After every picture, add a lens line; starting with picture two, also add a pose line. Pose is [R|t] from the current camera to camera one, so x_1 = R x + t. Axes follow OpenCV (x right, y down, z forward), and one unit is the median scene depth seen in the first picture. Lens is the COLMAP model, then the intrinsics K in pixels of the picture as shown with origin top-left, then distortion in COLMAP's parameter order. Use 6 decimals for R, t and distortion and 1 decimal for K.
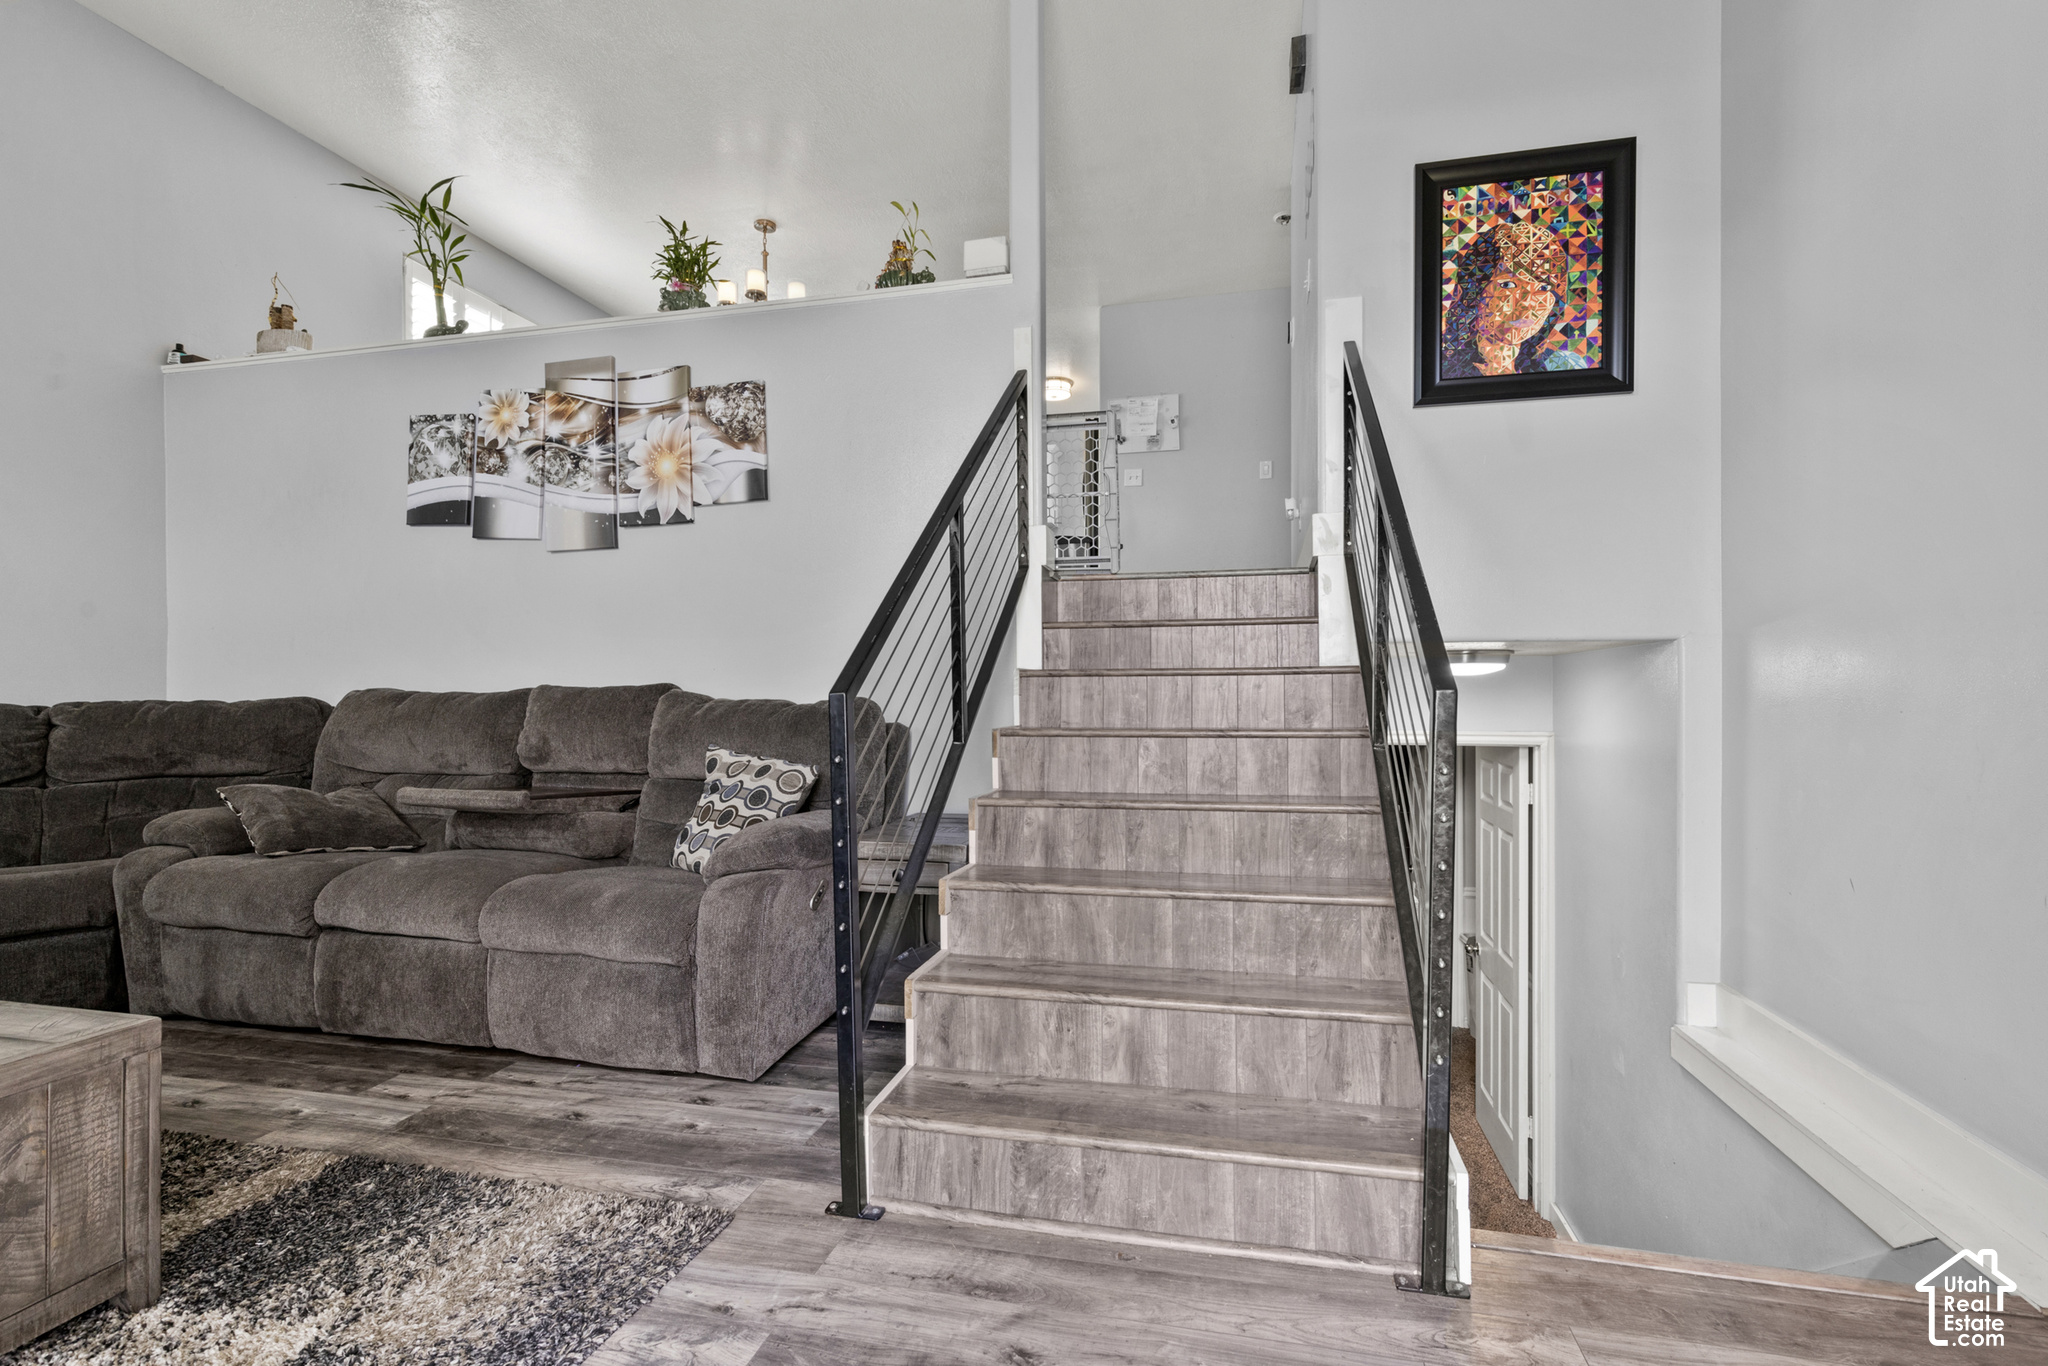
lens RADIAL K [[933.4, 0, 1053.3], [0, 933.4, 685.6], [0, 0, 1]] dist [0.005016, -0.000766]
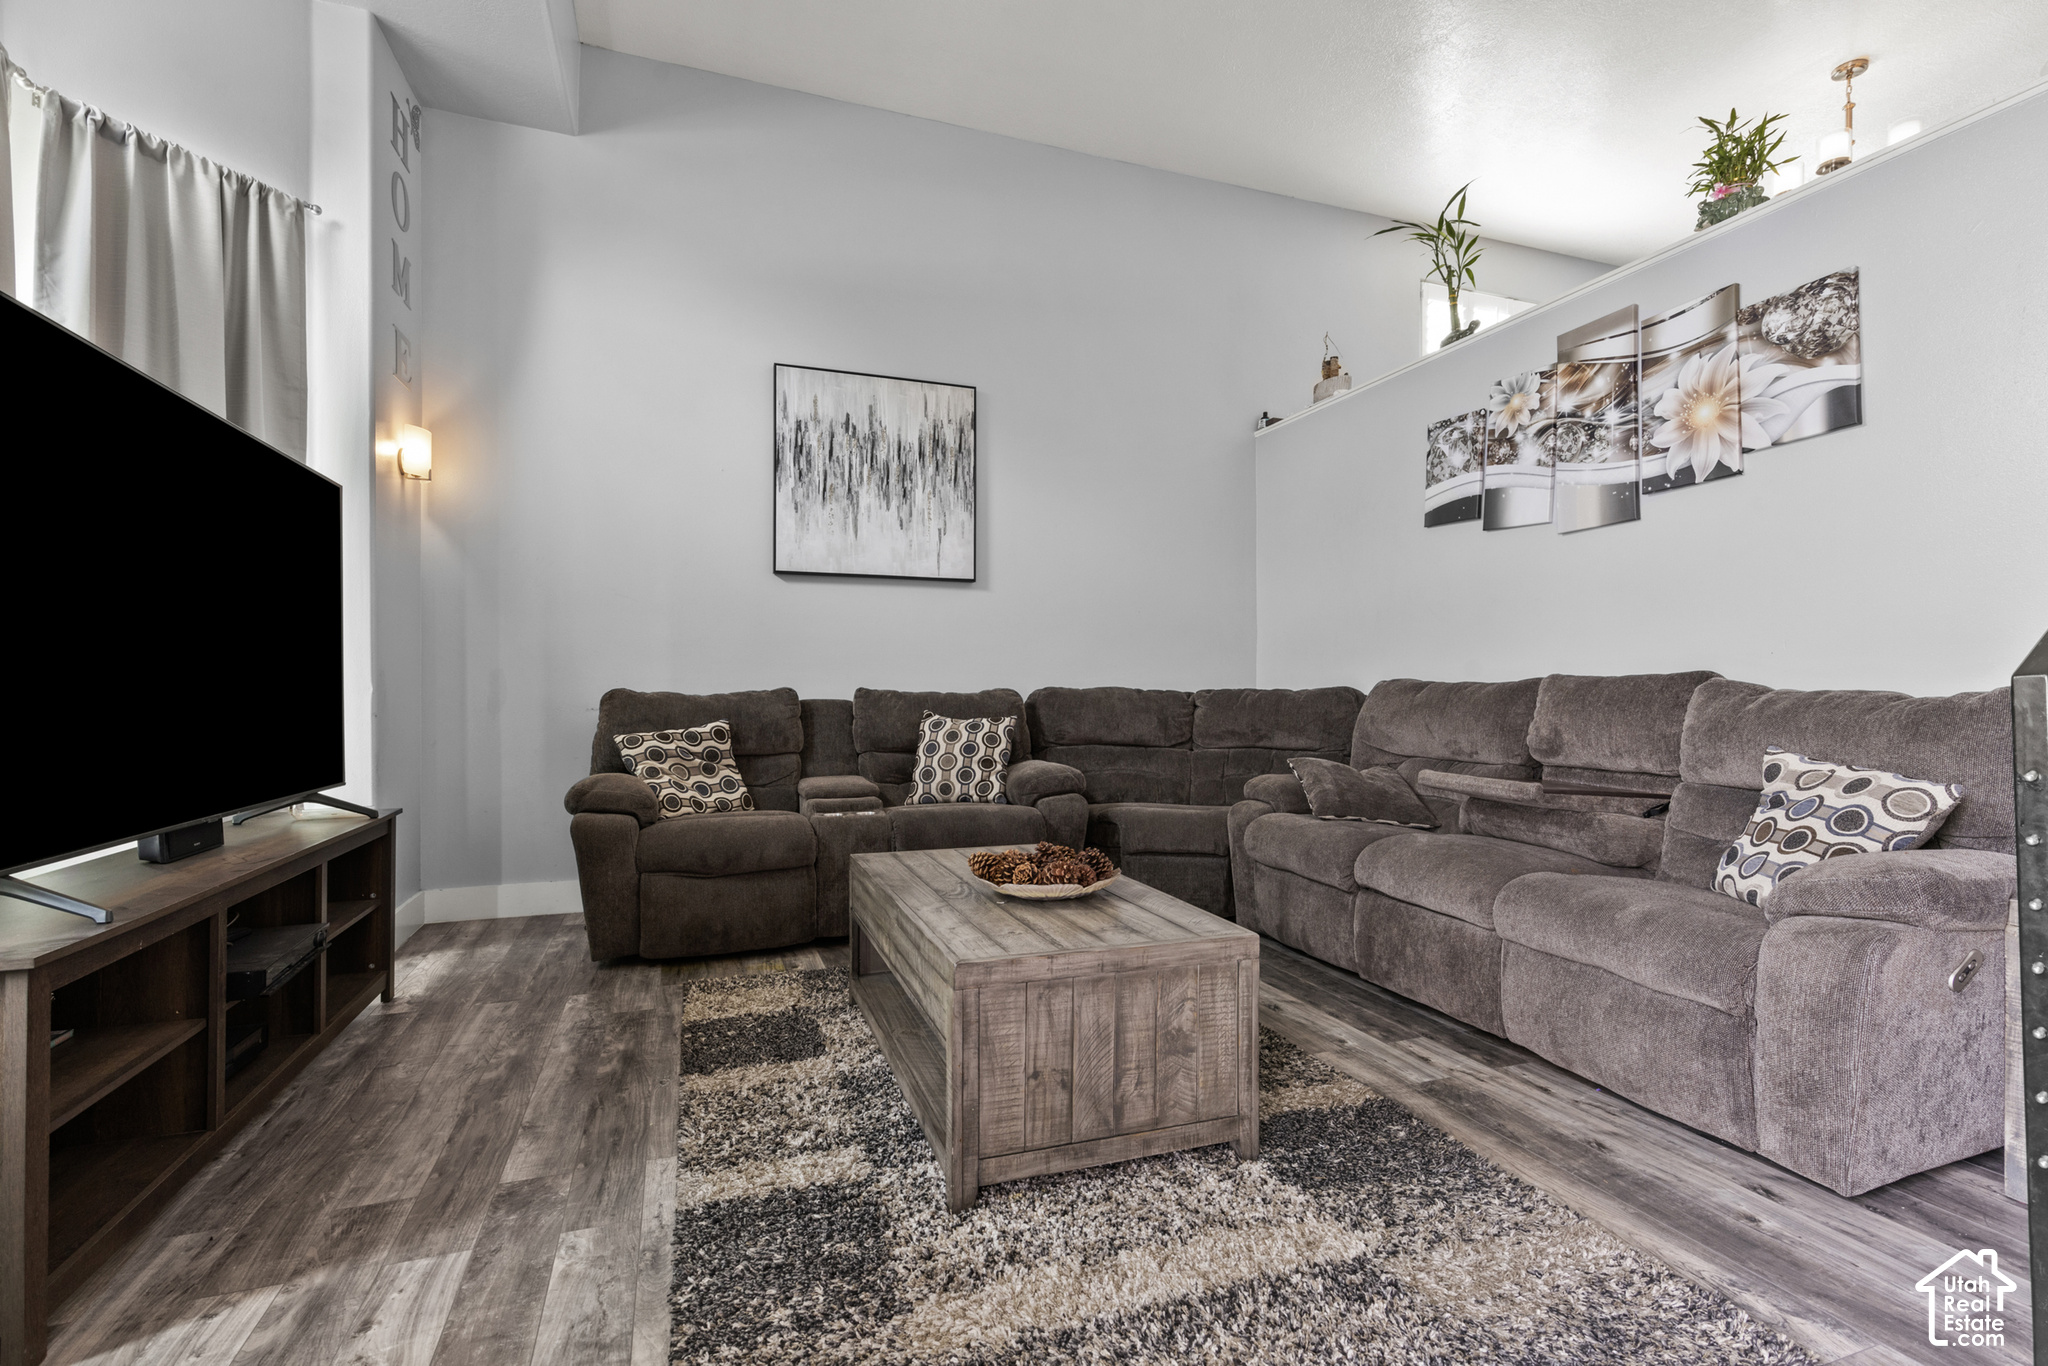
lens RADIAL K [[933.4, 0, 1030.1], [0, 933.4, 687.4], [0, 0, 1]] dist [0.005016, -0.000766]
pose [[0.549292, 0.004383, -0.835619, -0.043729], [-0.002175, 0.999990, 0.003816, 0.010258], [0.835628, -0.000278, 0.549296, 0.031534]]
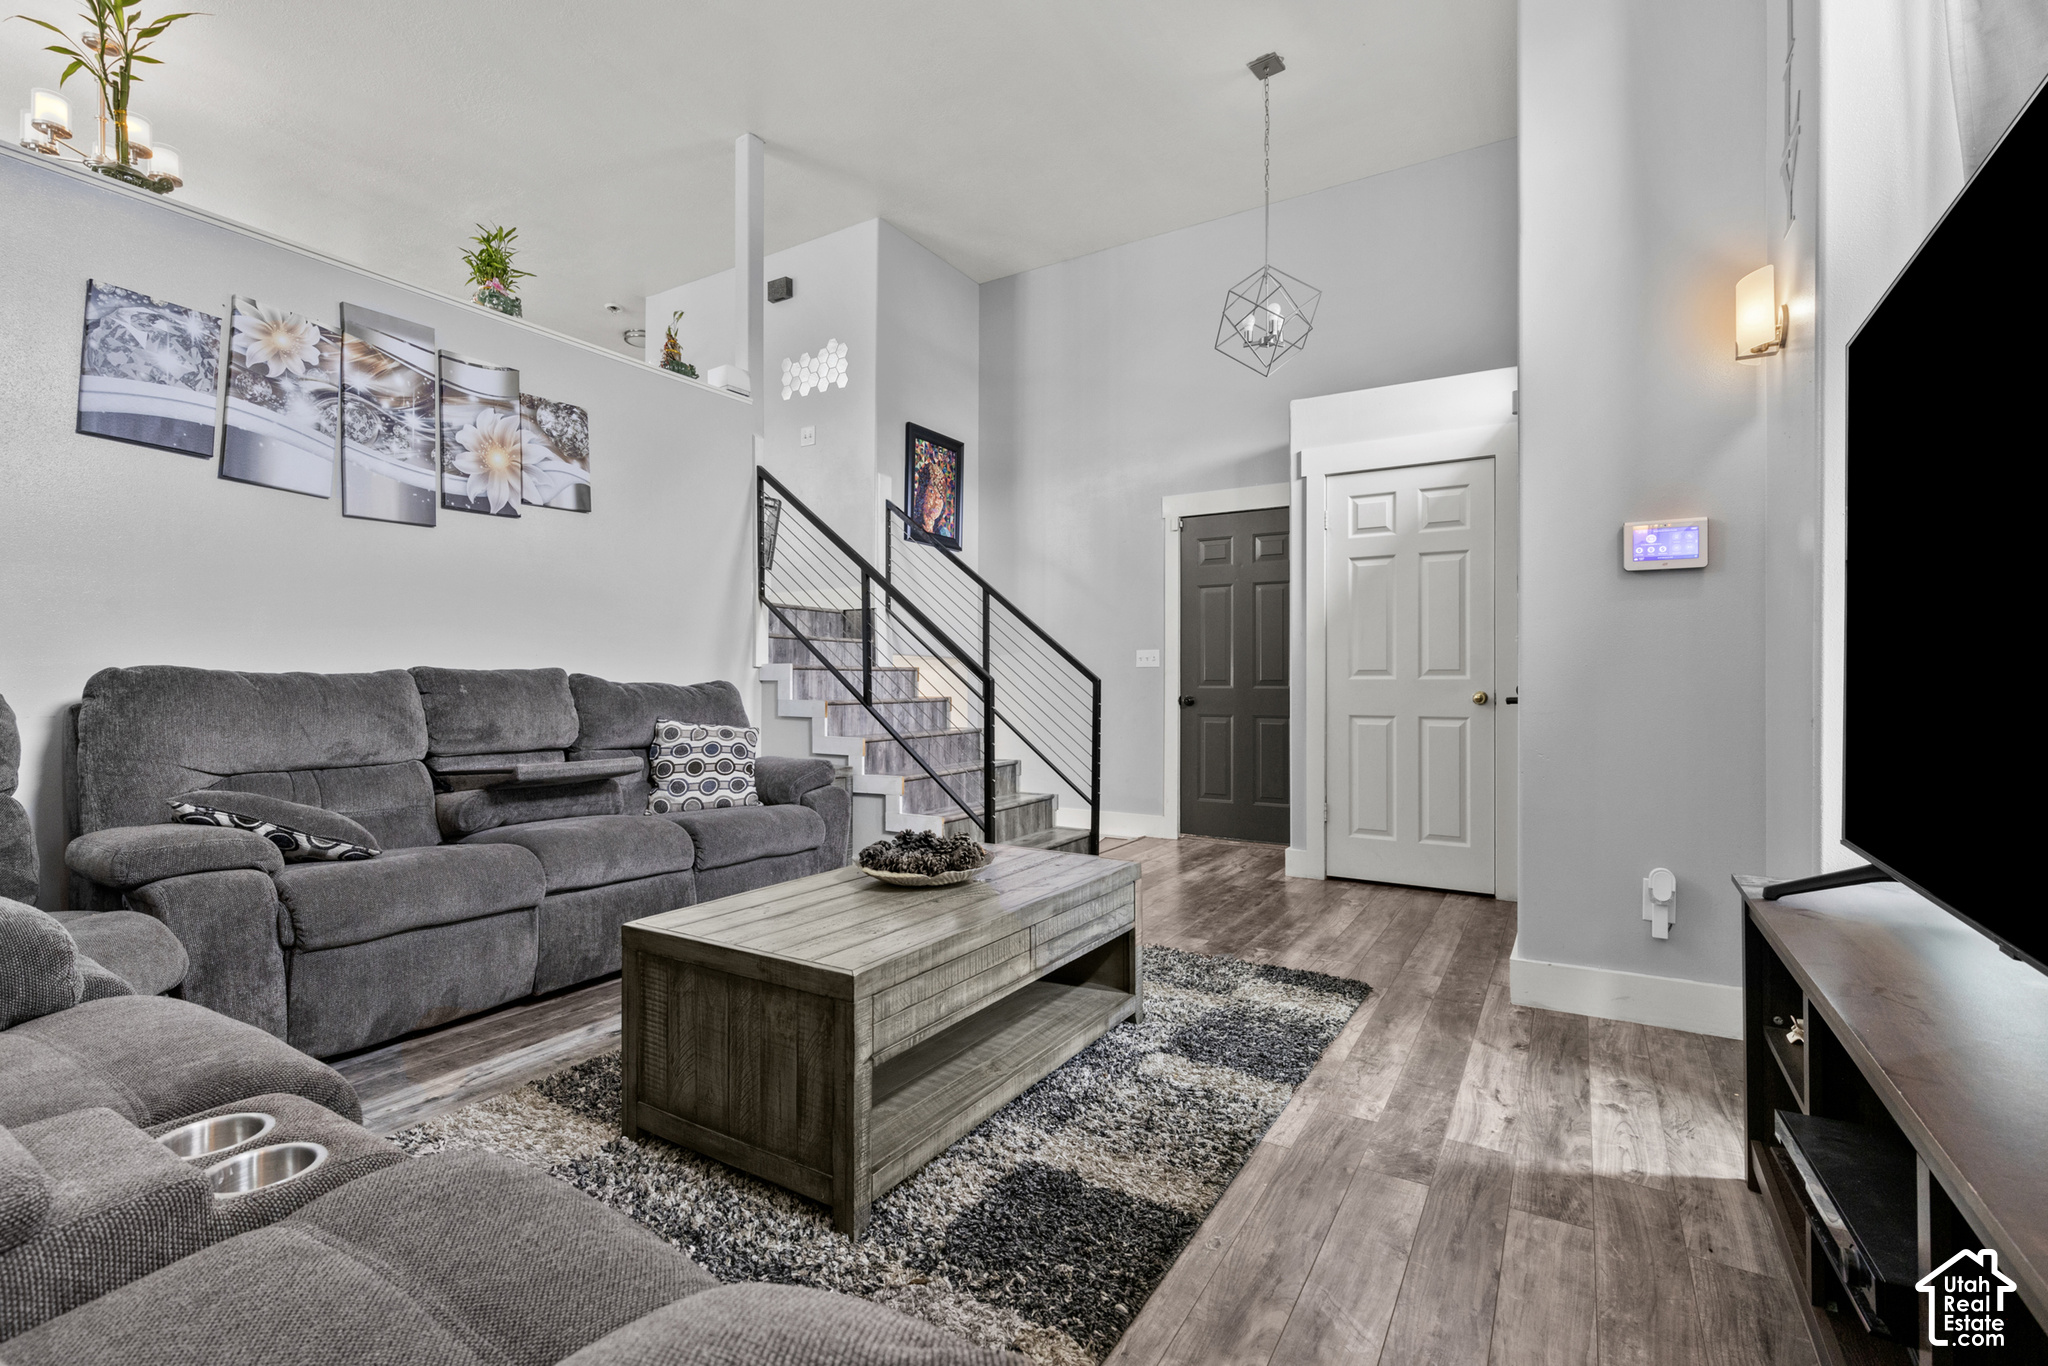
lens RADIAL K [[889.9, 0, 1027.5], [0, 889.9, 681.8], [0, 0, 1]] dist [-0.001527, -0.000263]
pose [[0.314554, 0.007602, 0.949209, -1.189590], [-0.005568, 0.999966, -0.006163, 0.016606], [-0.949223, -0.003347, 0.314586, 0.128488]]
